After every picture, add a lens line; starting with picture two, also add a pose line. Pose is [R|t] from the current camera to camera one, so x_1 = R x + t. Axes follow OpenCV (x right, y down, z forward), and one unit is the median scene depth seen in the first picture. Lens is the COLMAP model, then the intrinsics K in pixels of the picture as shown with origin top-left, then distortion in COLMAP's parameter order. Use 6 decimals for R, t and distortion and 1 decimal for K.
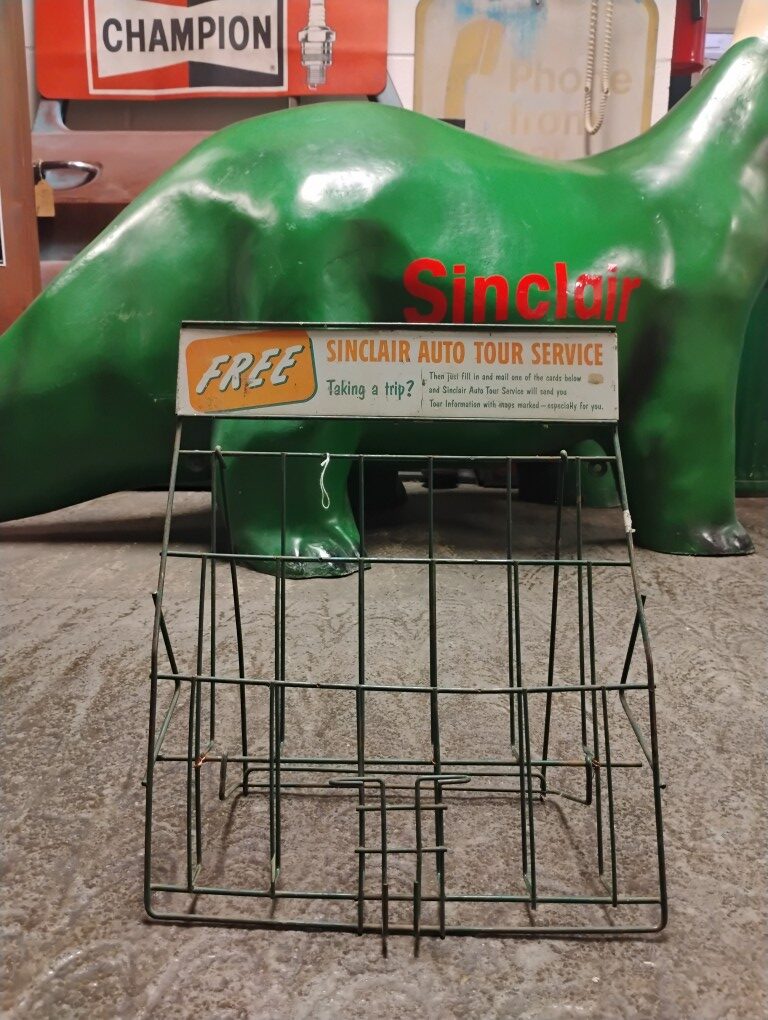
lens RADIAL K [[857.4, 0, 384.0], [0, 857.4, 510.0], [0, 0, 1]] dist [0.070500, -0.107992]
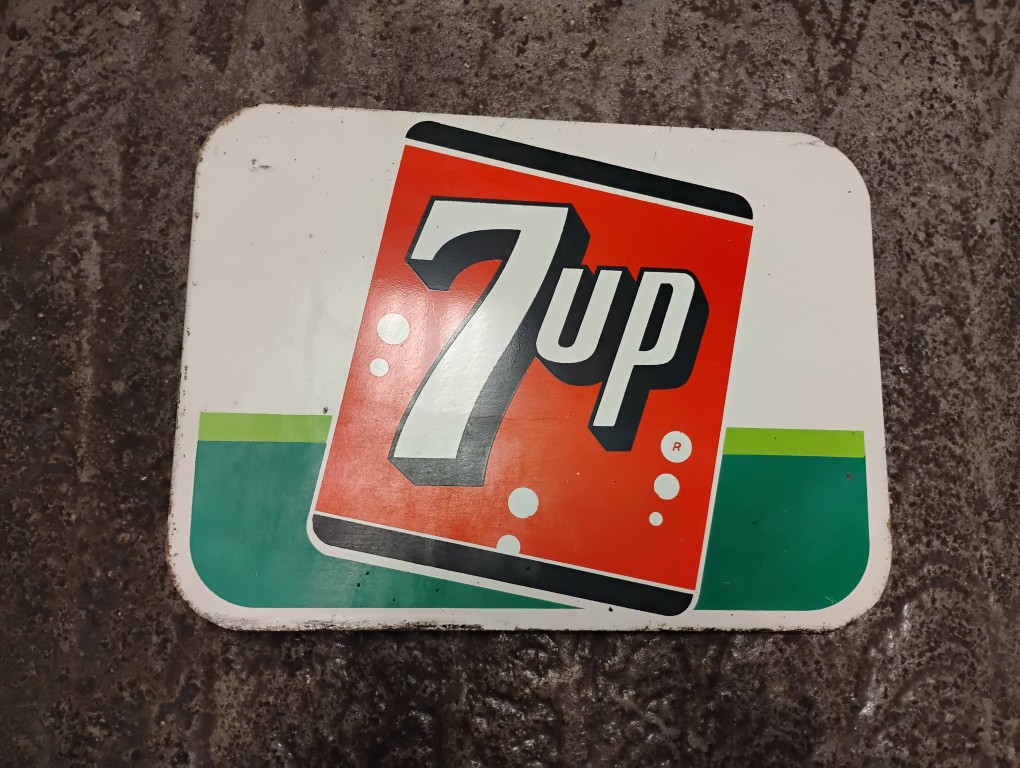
lens RADIAL K [[857.4, 0, 510.0], [0, 857.4, 384.0], [0, 0, 1]] dist [0.070500, -0.107992]
pose [[0.998218, 0.046637, -0.037227, -0.170478], [0.017380, 0.369589, 0.929033, -0.205150], [0.057086, -0.928024, 0.368120, 0.460928]]
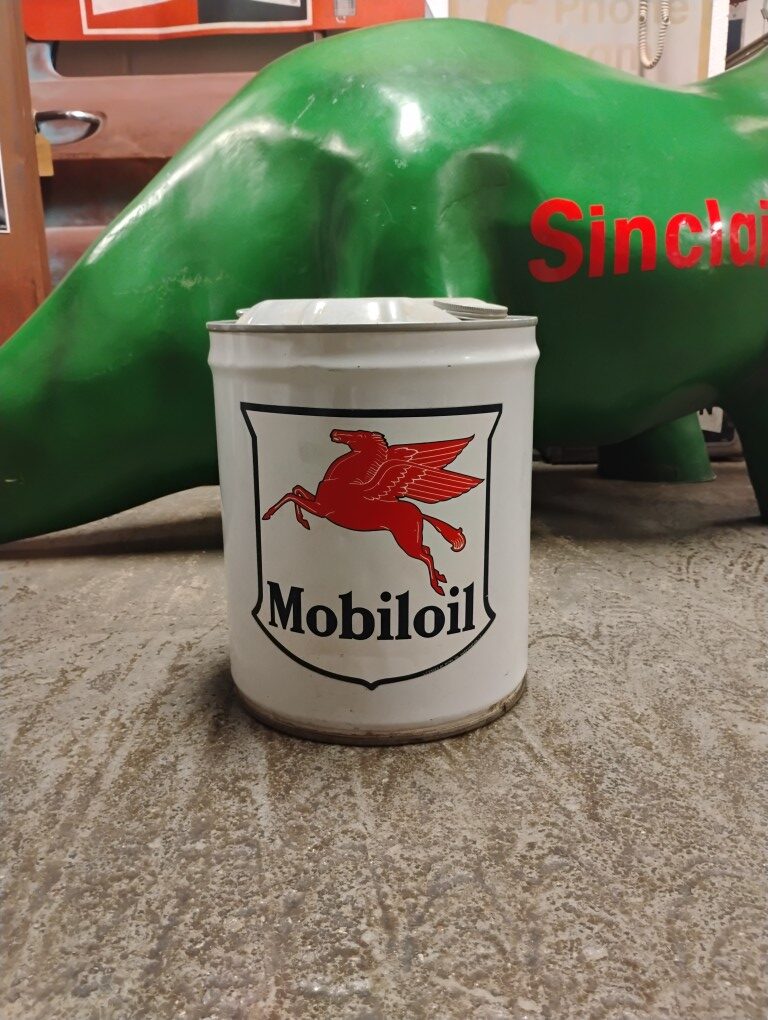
lens RADIAL K [[857.4, 0, 384.0], [0, 857.4, 510.0], [0, 0, 1]] dist [0.070500, -0.107992]
pose [[0.997394, -0.048379, 0.053531, -0.163279], [0.046723, 0.998403, 0.031764, -0.022893], [-0.054982, -0.029180, 0.998061, 0.150065]]
